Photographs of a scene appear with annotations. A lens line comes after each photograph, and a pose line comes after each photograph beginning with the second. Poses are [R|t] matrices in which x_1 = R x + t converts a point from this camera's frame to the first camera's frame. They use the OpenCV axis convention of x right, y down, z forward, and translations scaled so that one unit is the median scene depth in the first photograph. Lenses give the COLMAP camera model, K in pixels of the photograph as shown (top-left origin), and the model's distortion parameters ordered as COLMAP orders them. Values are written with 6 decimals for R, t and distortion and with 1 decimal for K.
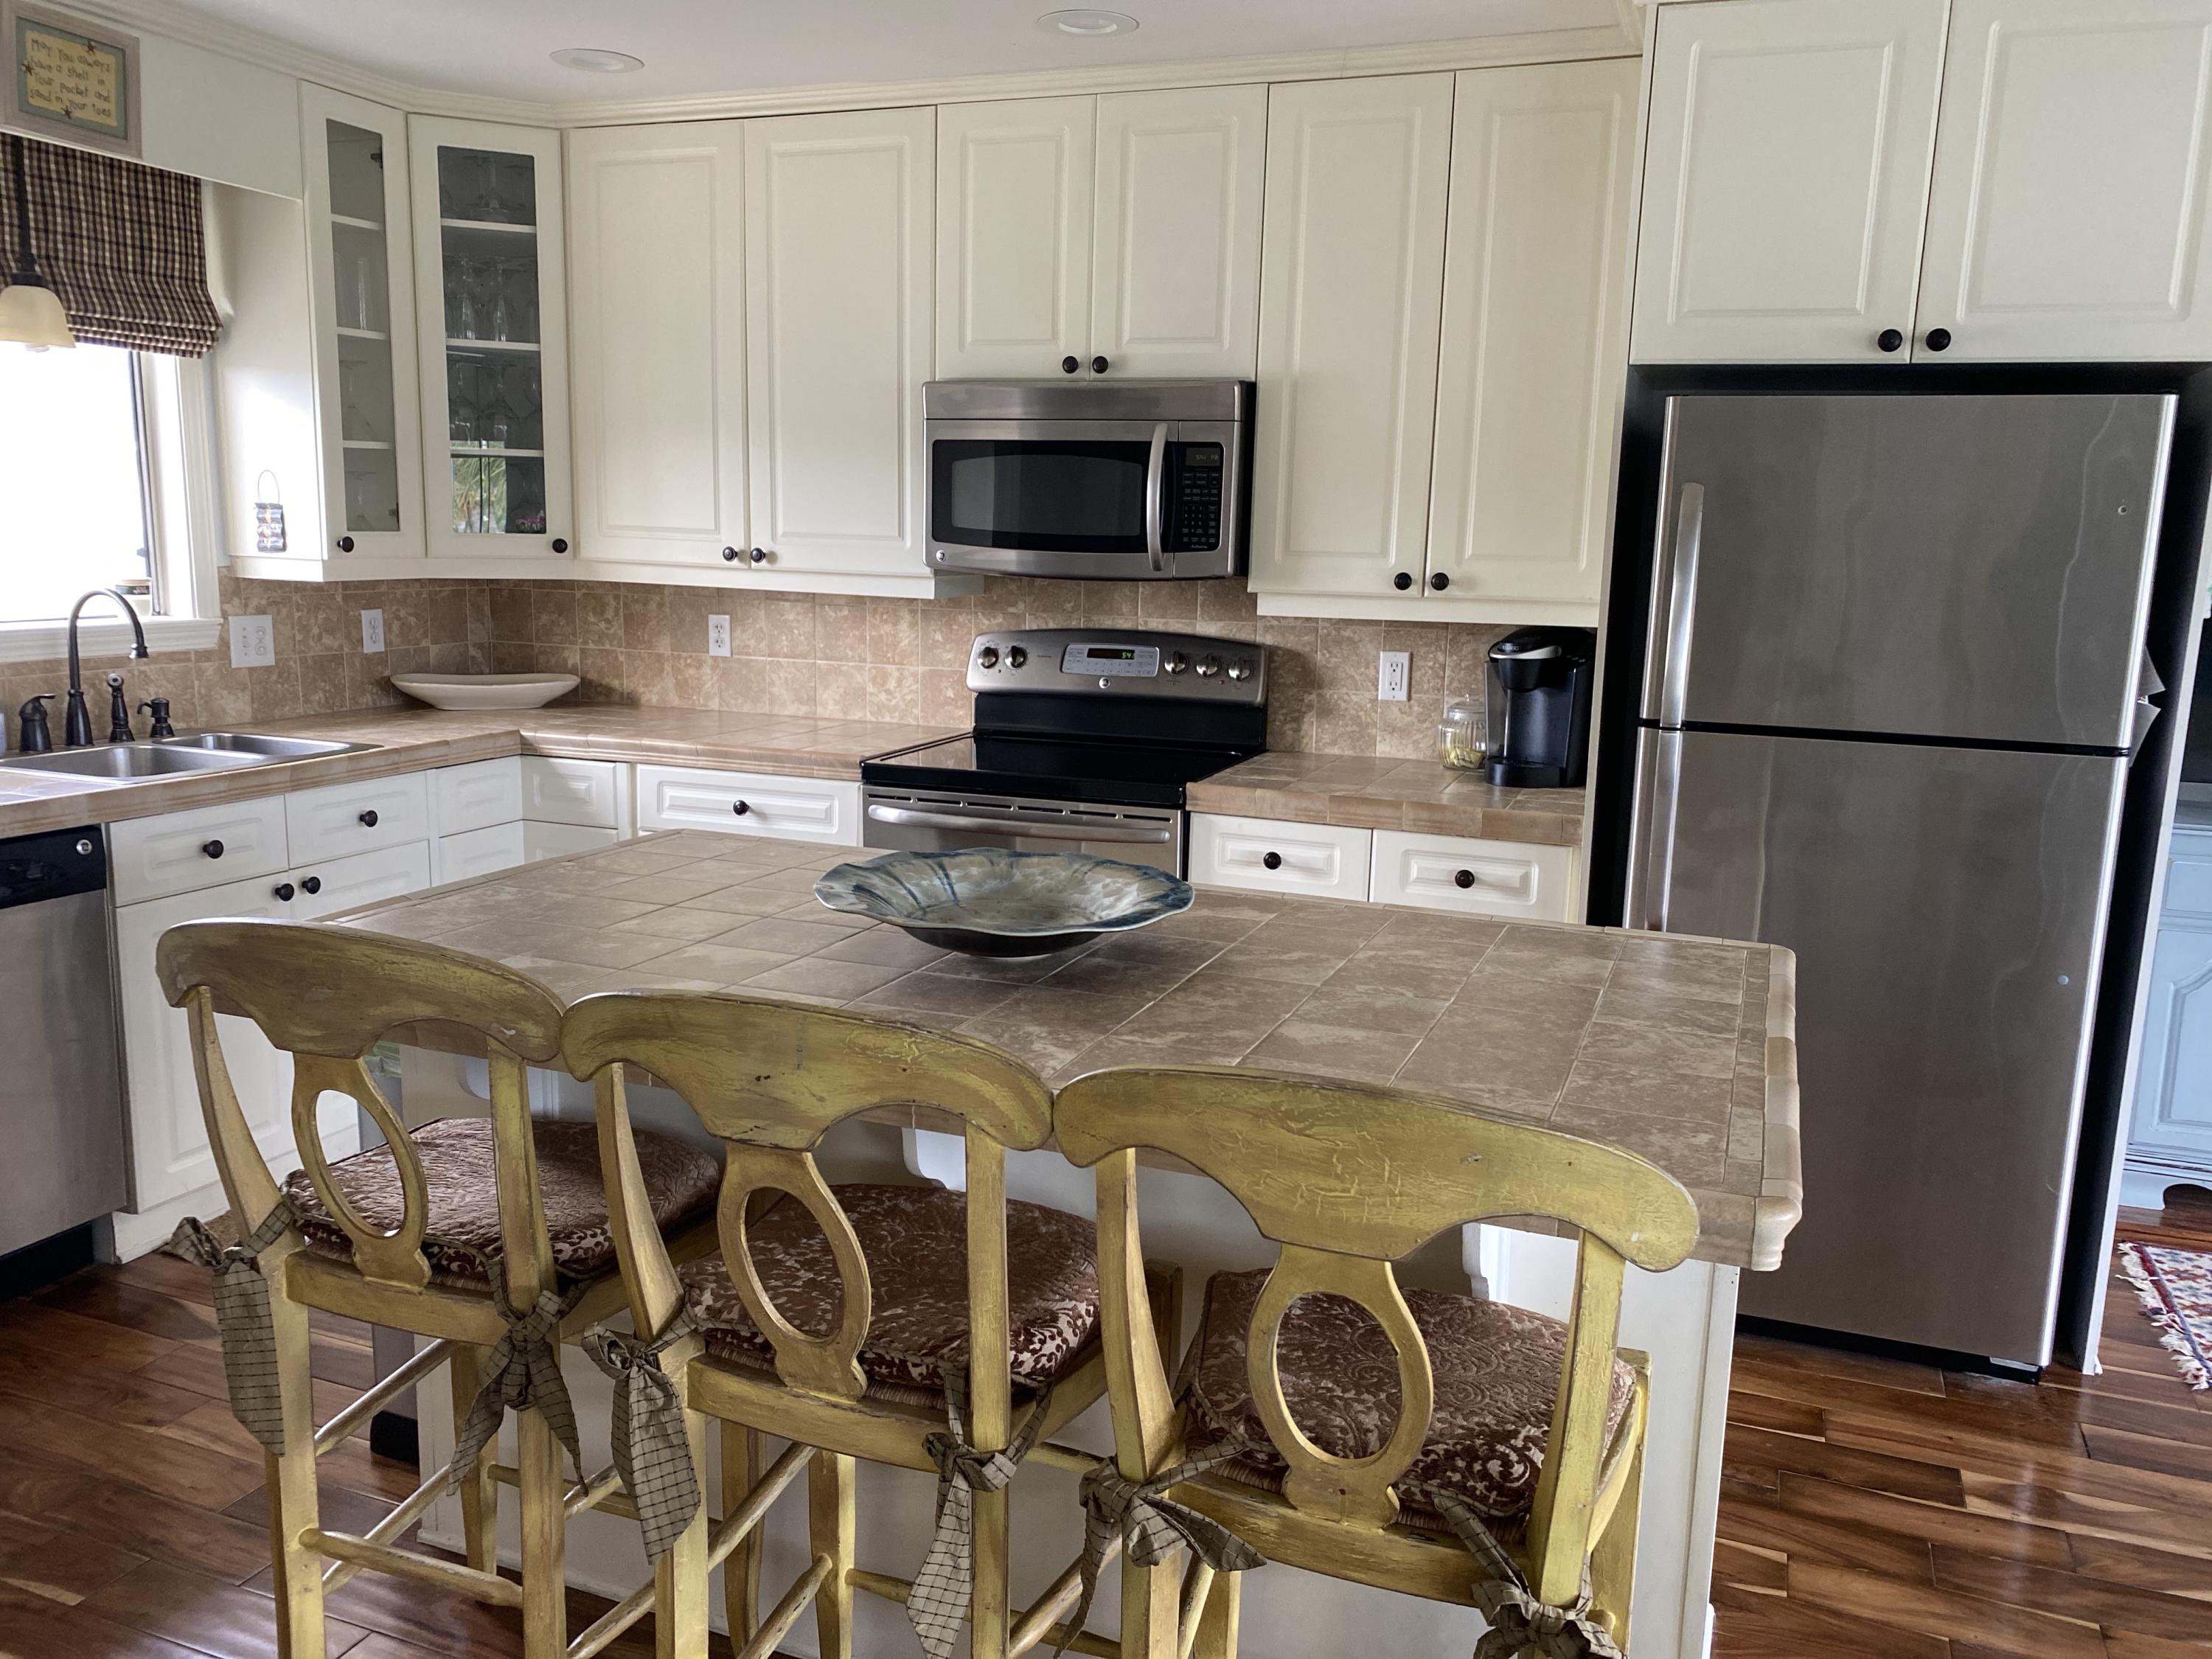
lens RADIAL K [[1729.1, 0, 1089.7], [0, 1729.1, 841.7], [0, 0, 1]] dist [0.043939, -0.032543]
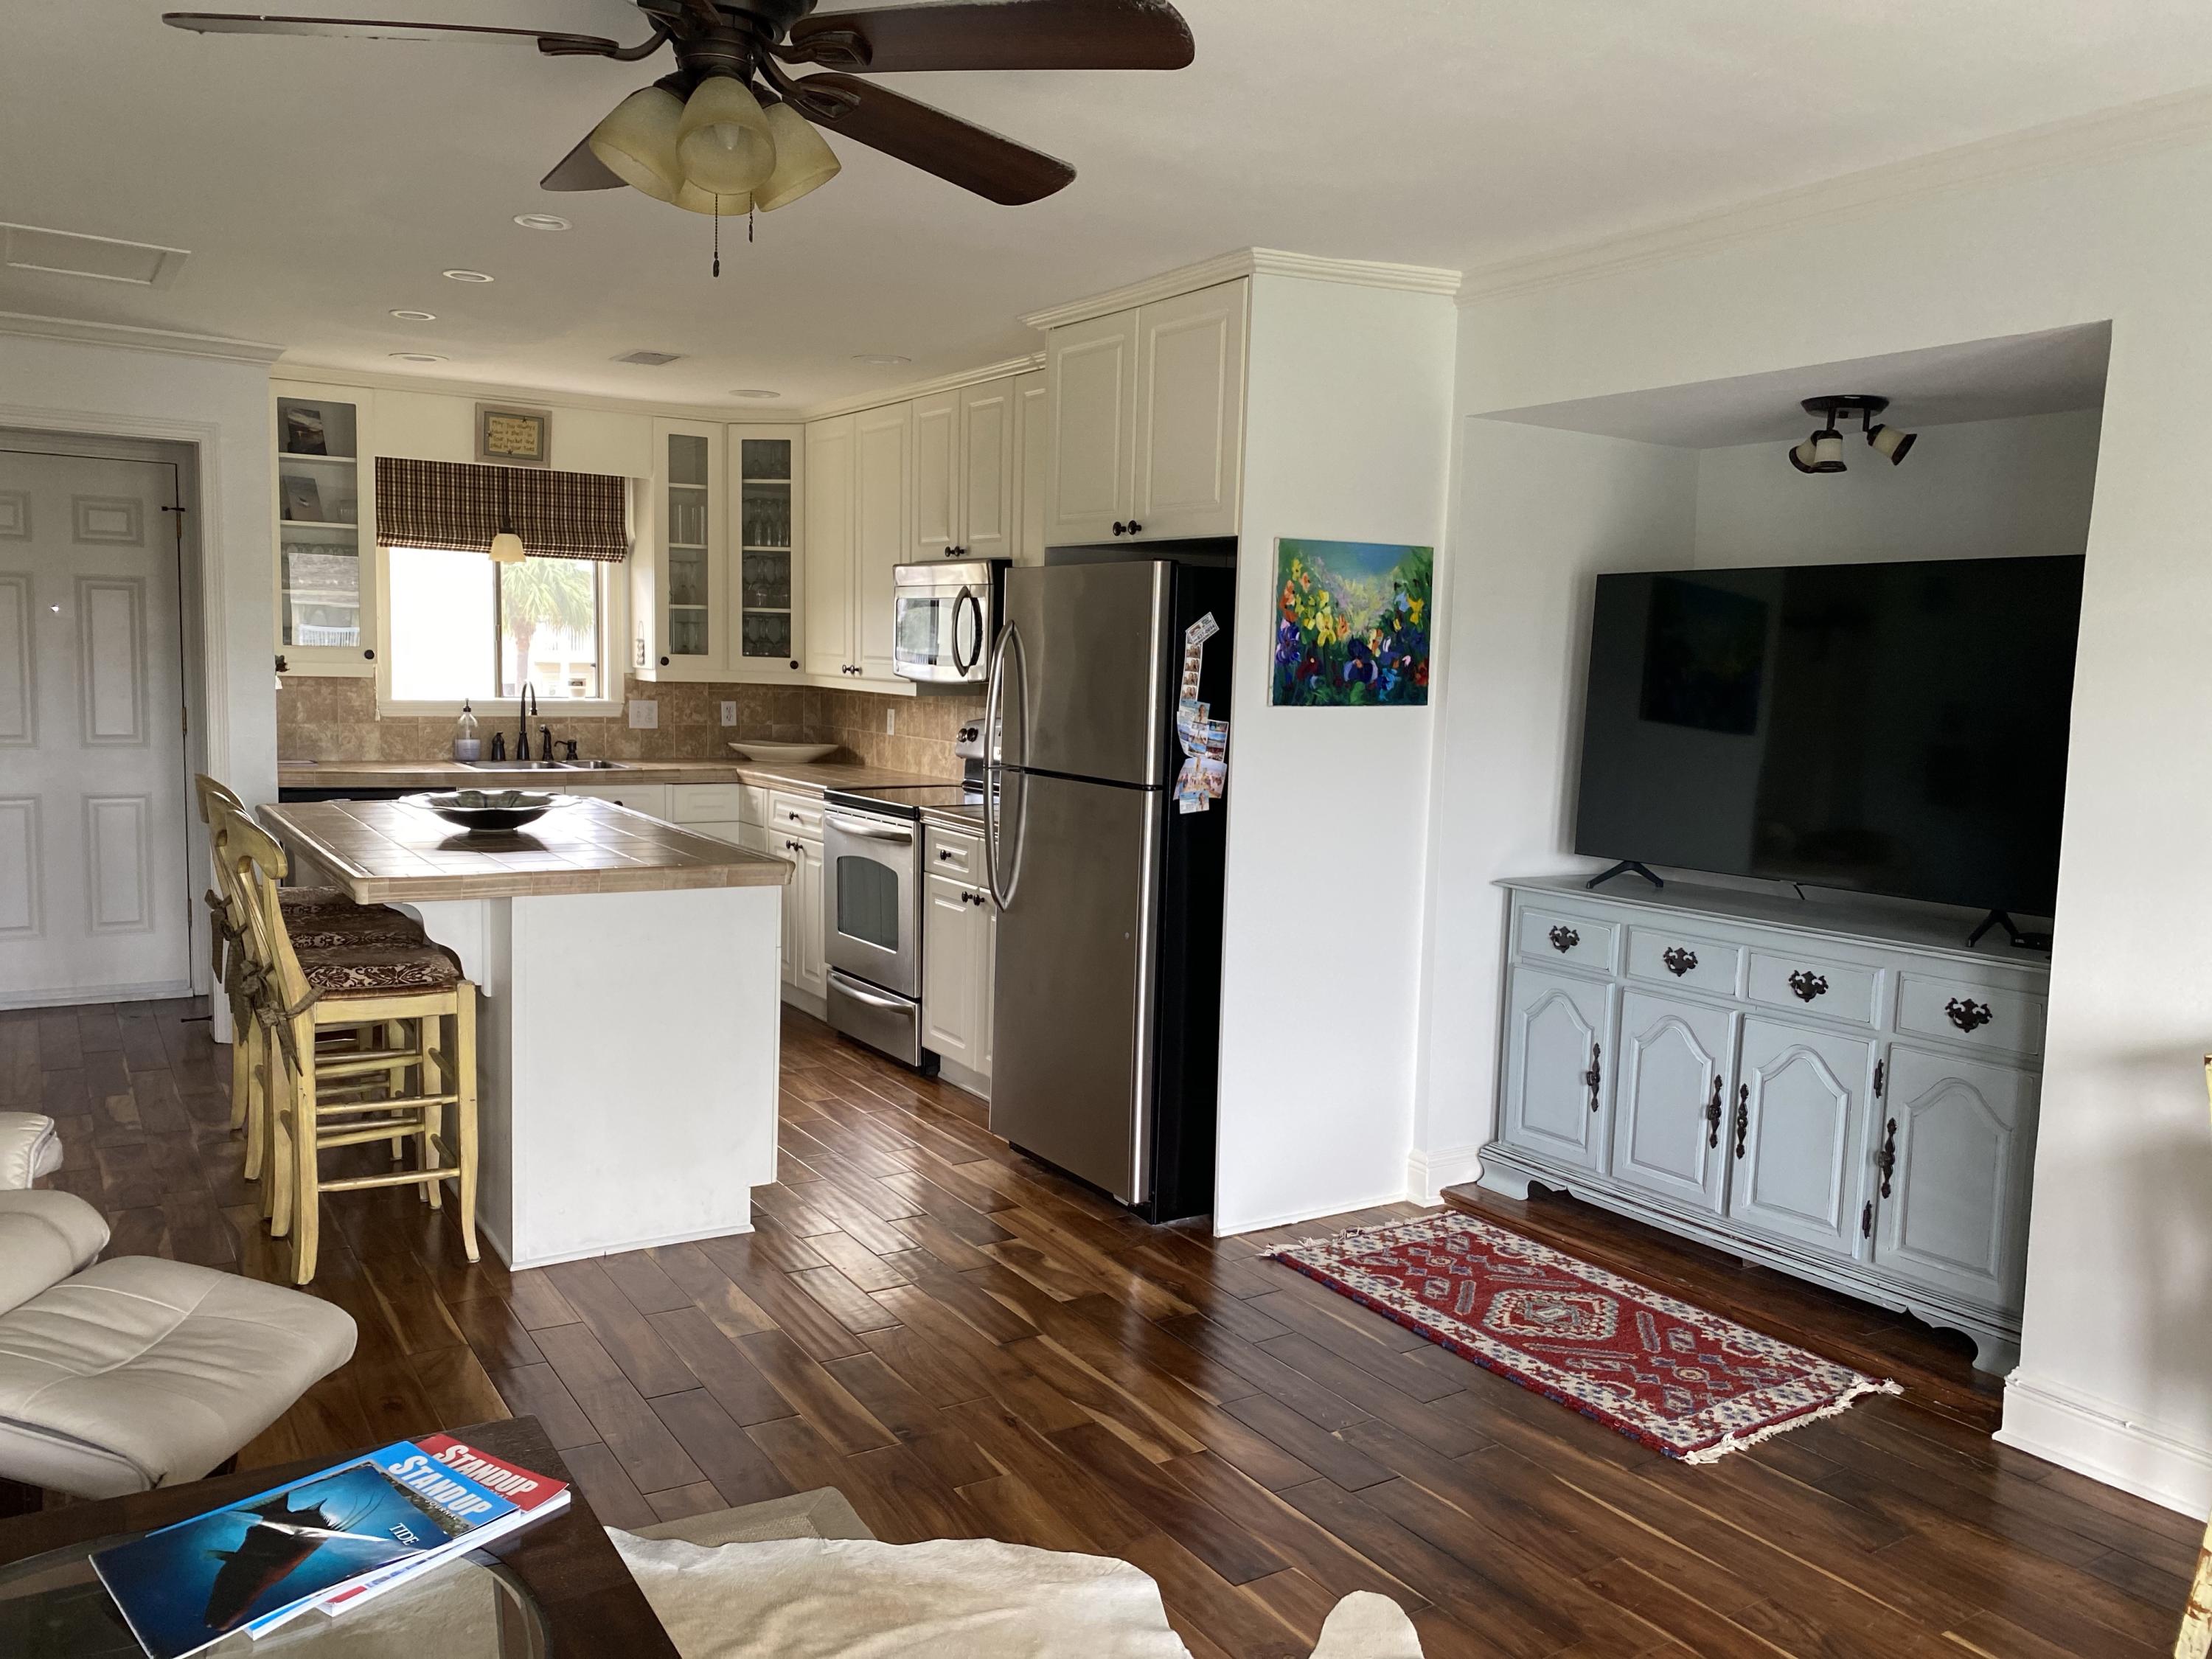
lens RADIAL K [[1712.2, 0, 1100.7], [0, 1712.2, 840.2], [0, 0, 1]] dist [0.084058, -0.155901]
pose [[0.807959, 0.064363, -0.585713, 1.026449], [-0.115304, 0.992069, -0.050038, 0.053139], [0.577848, 0.107964, 0.808972, -0.172666]]
